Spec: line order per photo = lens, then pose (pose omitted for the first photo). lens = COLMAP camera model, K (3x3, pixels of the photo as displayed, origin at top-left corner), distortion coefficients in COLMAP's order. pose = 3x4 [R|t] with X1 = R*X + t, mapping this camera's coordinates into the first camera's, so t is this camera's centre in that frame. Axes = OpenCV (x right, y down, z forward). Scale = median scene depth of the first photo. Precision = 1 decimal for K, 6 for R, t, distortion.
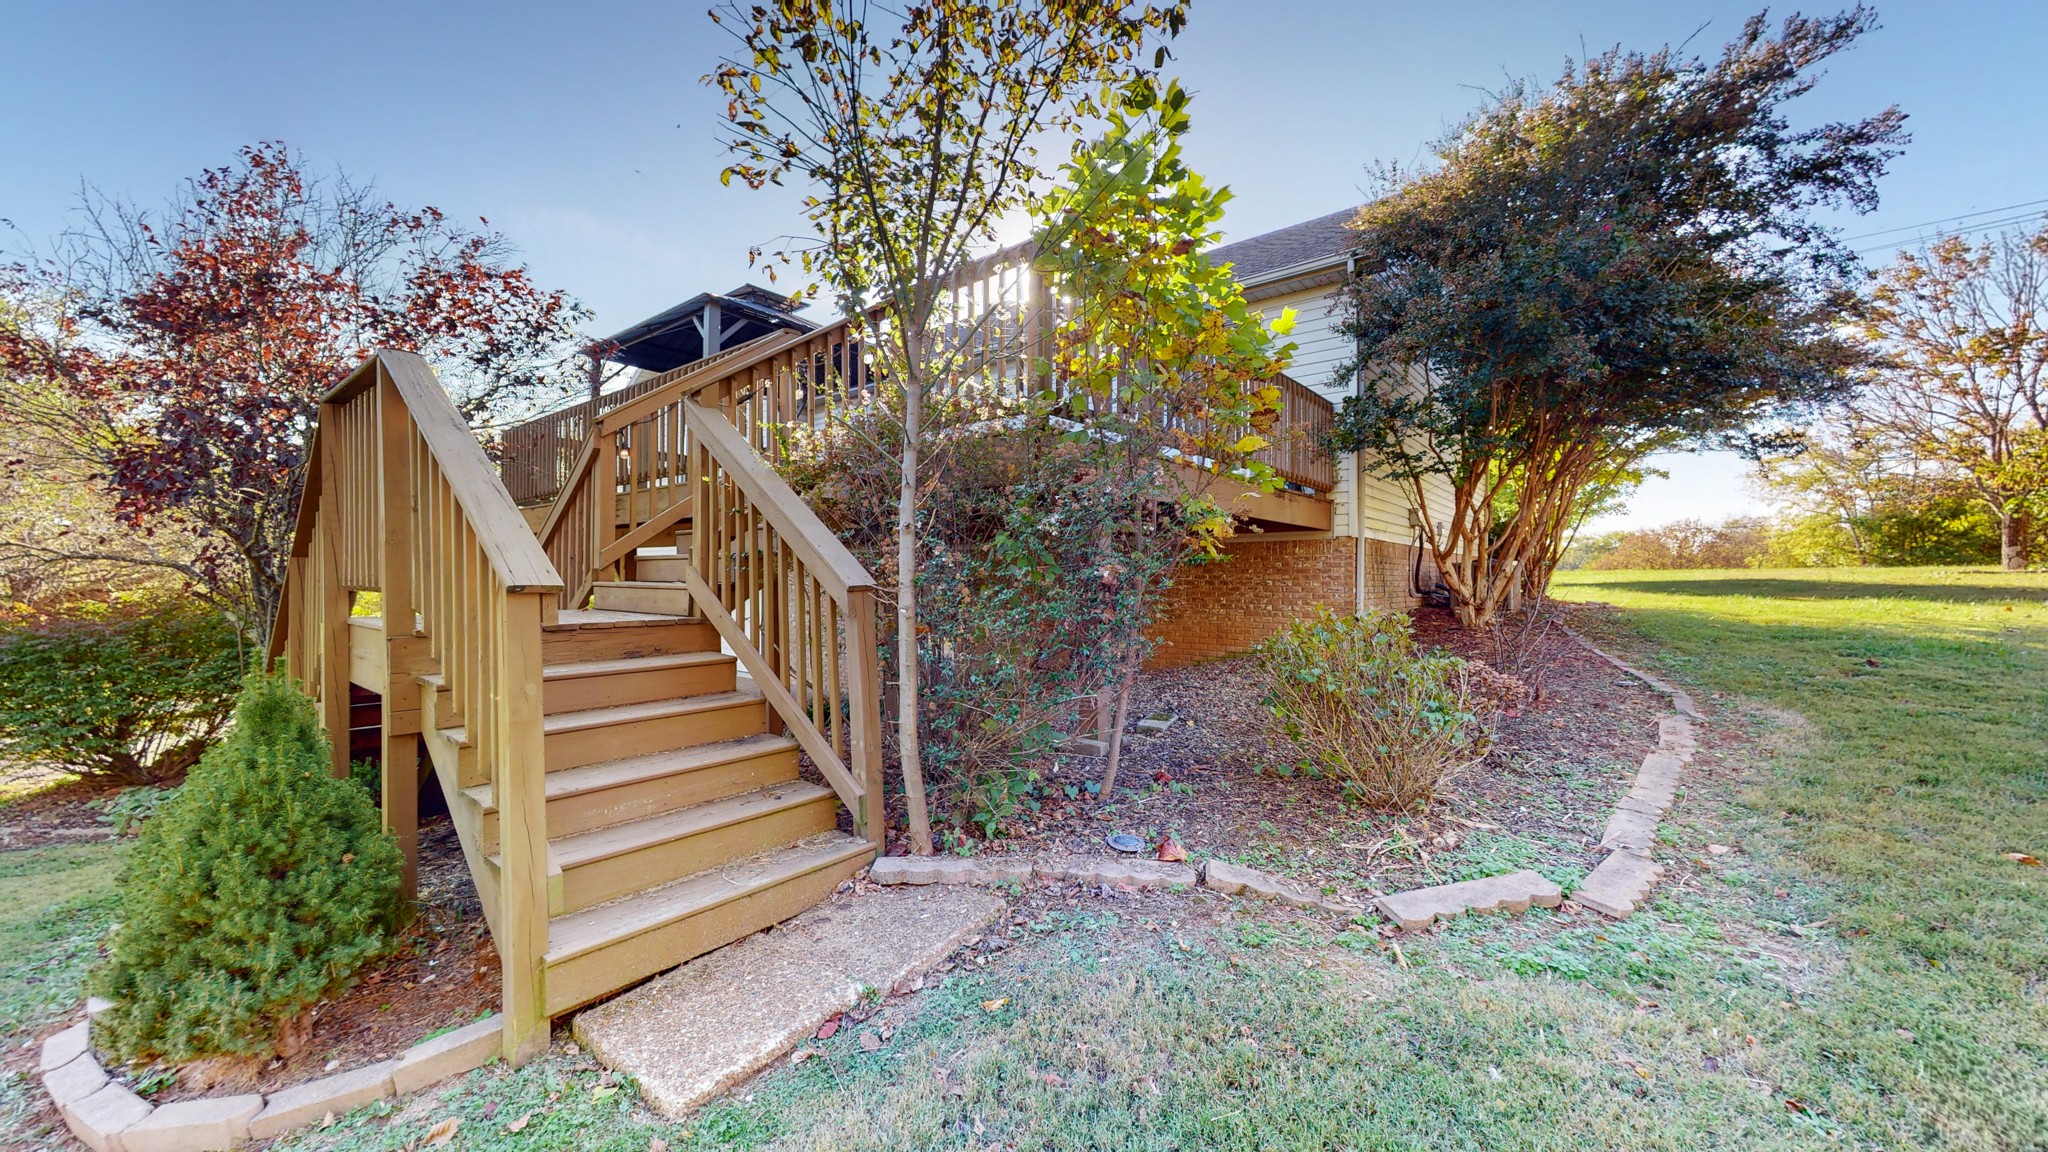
lens RADIAL K [[669.4, 0, 1024.0], [0, 669.4, 576.0], [0, 0, 1]] dist [-0.000983, -0.000103]
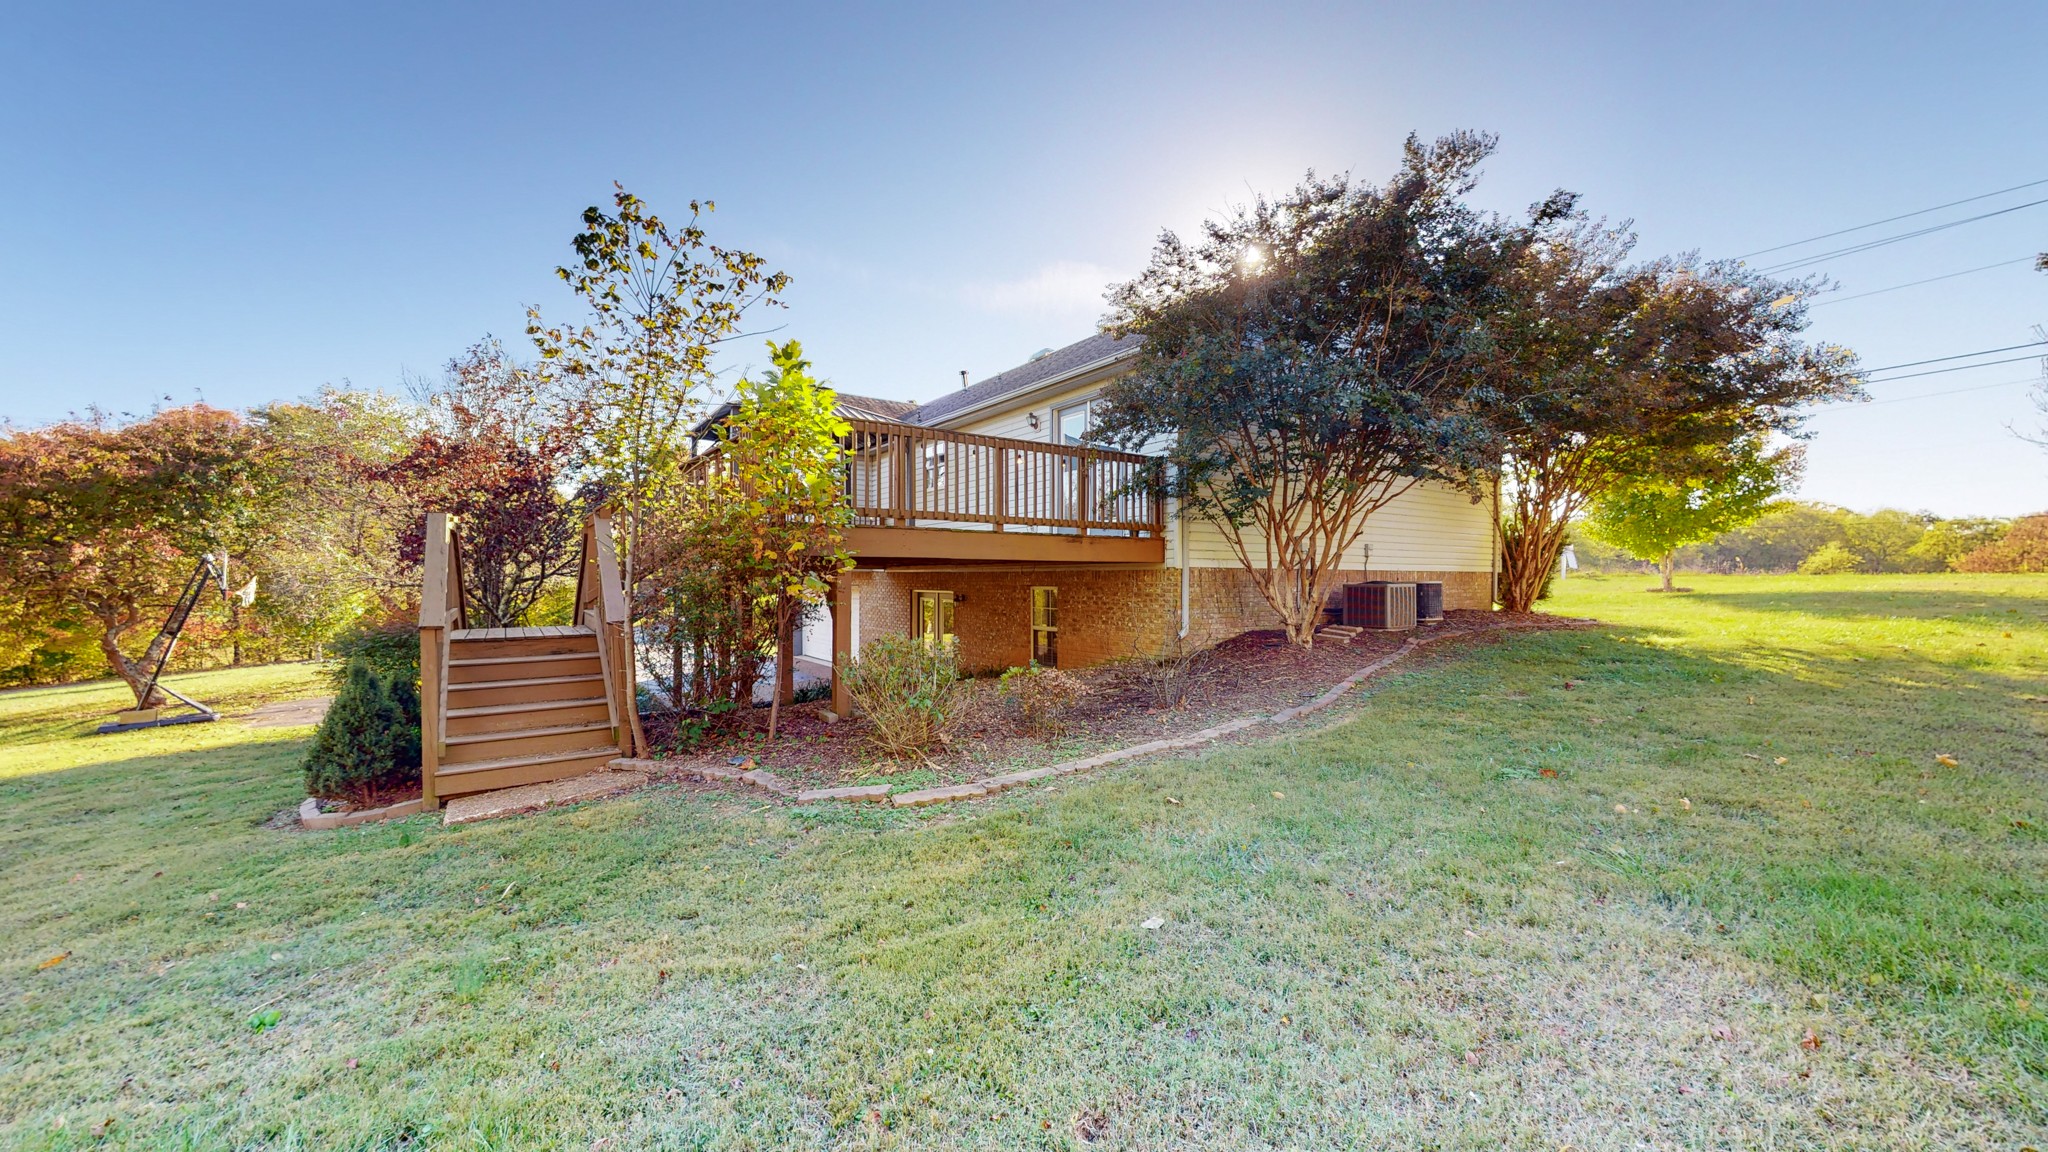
lens RADIAL K [[647.3, 0, 1024.0], [0, 647.3, 576.0], [0, 0, 1]] dist [-0.000171, 0.000003]
pose [[0.970854, -0.002872, -0.239653, 1.405584], [0.001989, 0.999990, -0.003927, -0.112971], [0.239662, 0.003336, 0.970851, -0.585830]]
